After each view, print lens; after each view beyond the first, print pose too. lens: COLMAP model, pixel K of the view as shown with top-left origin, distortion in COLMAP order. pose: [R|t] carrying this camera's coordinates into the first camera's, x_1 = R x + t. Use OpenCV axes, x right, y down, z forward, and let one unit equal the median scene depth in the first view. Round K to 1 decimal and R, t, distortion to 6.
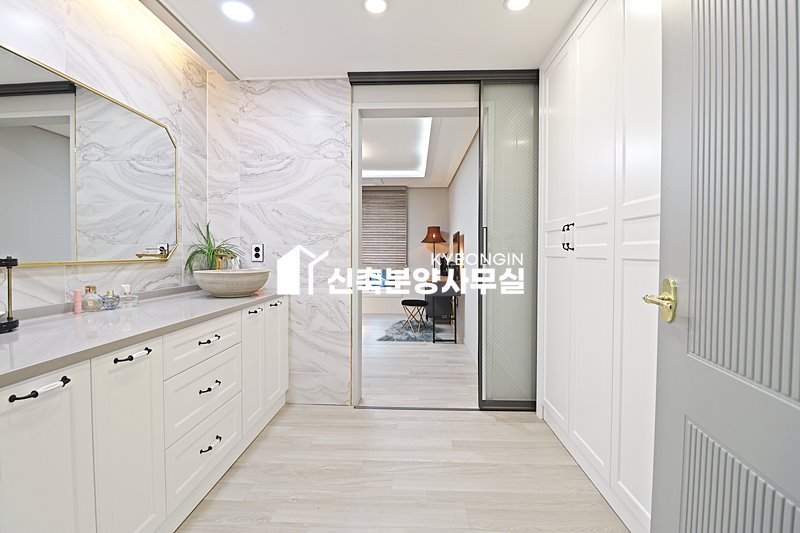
lens RADIAL K [[370.7, 0, 393.8], [0, 370.7, 261.1], [0, 0, 1]] dist [-0.003628, -0.011078]
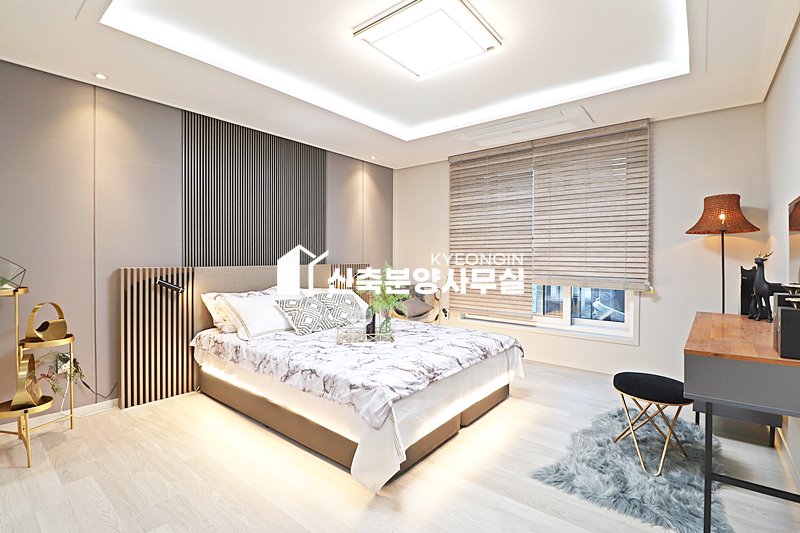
lens RADIAL K [[370.7, 0, 397.9], [0, 370.7, 257.7], [0, 0, 1]] dist [-0.003628, -0.011078]
pose [[0.807961, 0.004515, -0.589218, 0.128974], [-0.015048, 0.999803, -0.012974, -0.023257], [0.589043, 0.019349, 0.807870, 1.016525]]
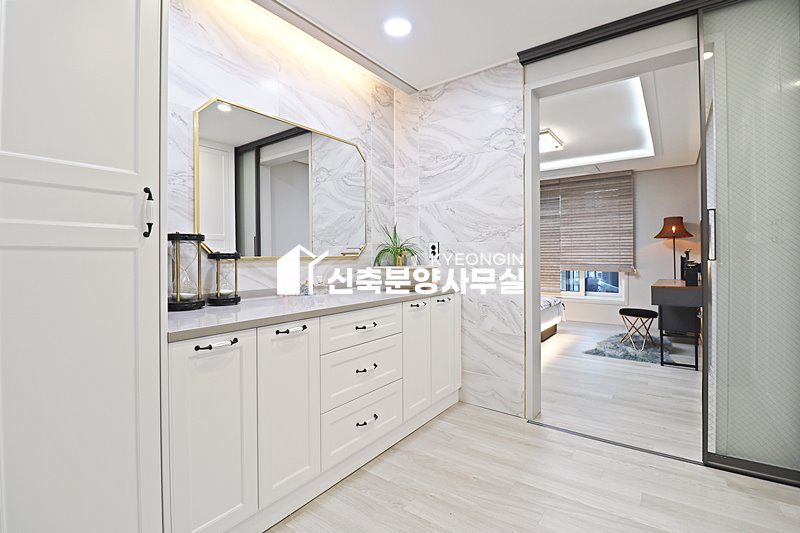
lens RADIAL K [[370.7, 0, 393.3], [0, 370.7, 257.4], [0, 0, 1]] dist [-0.003628, -0.011078]
pose [[0.828532, -0.005508, -0.559915, 0.124820], [-0.003824, 0.999873, -0.015494, 0.013297], [0.559929, 0.014978, 0.828405, 0.069695]]
